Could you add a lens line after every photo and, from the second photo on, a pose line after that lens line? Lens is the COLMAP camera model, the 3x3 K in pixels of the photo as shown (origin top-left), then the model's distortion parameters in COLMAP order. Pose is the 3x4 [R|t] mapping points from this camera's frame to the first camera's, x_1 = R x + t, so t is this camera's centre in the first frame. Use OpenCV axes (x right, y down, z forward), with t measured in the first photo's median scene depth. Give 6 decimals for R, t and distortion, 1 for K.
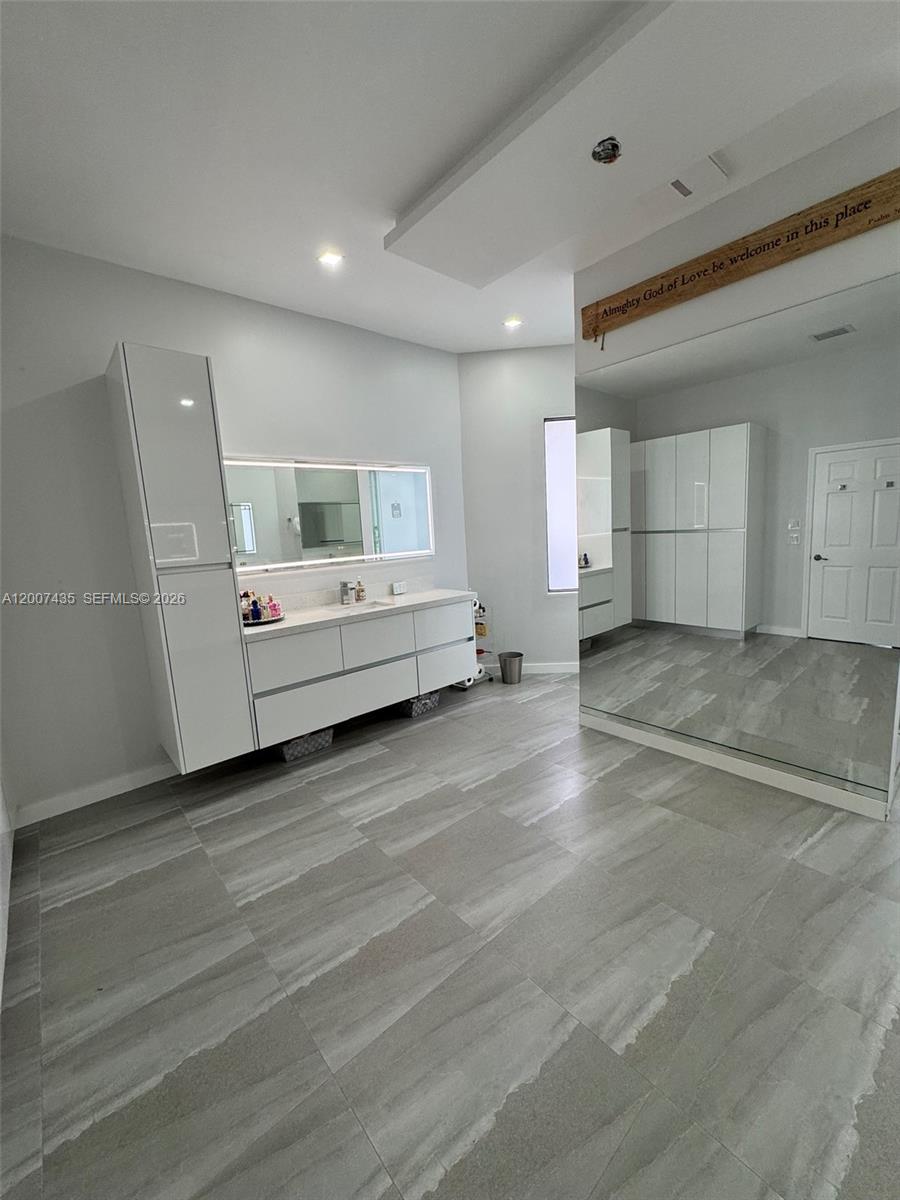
lens RADIAL K [[489.3, 0, 460.6], [0, 489.3, 600.7], [0, 0, 1]] dist [-0.002722, 0.000380]
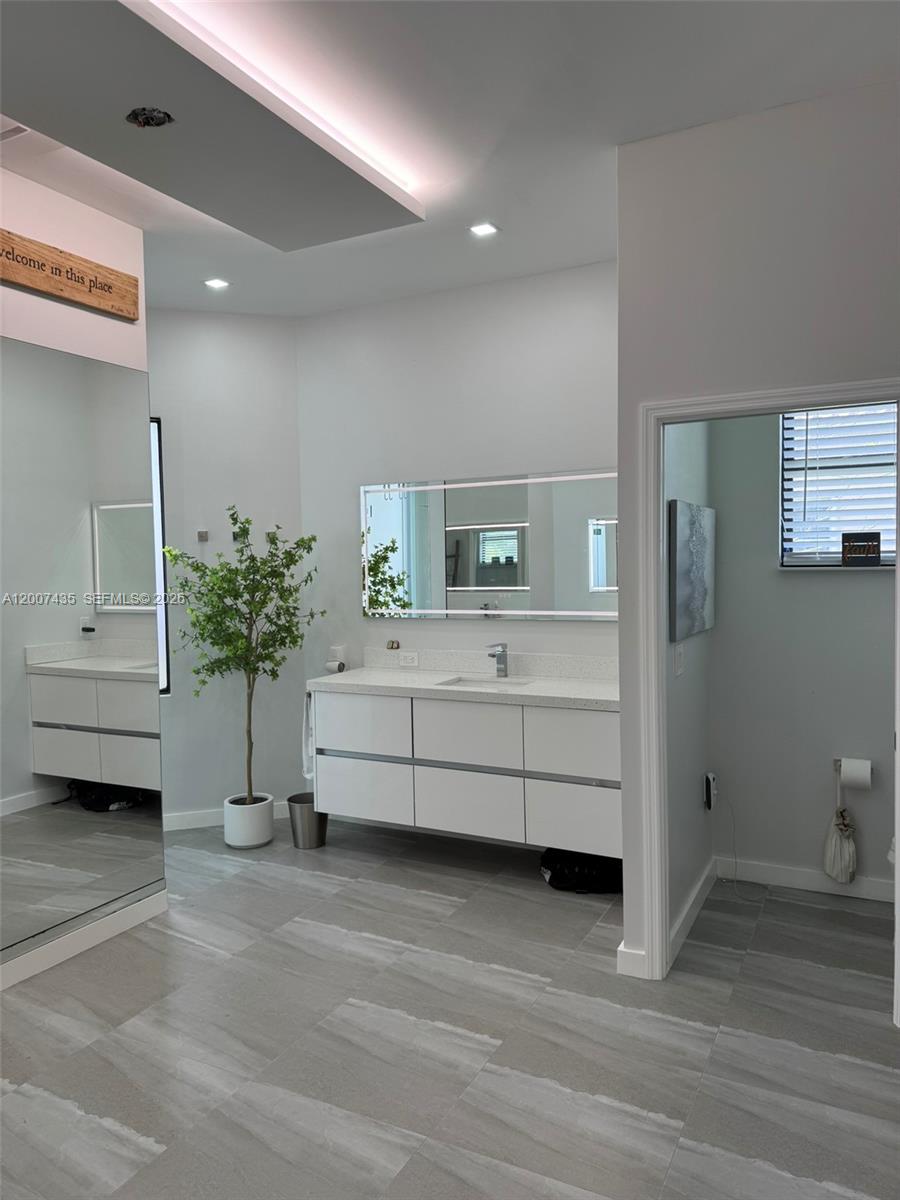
lens RADIAL K [[848.9, 0, 452.2], [0, 848.9, 618.6], [0, 0, 1]] dist [-0.085646, 0.002393]
pose [[-0.378988, 0.010067, 0.925347, -1.206902], [0.190725, 0.979323, 0.067460, -0.156793], [-0.905534, 0.202053, -0.373072, 1.376441]]
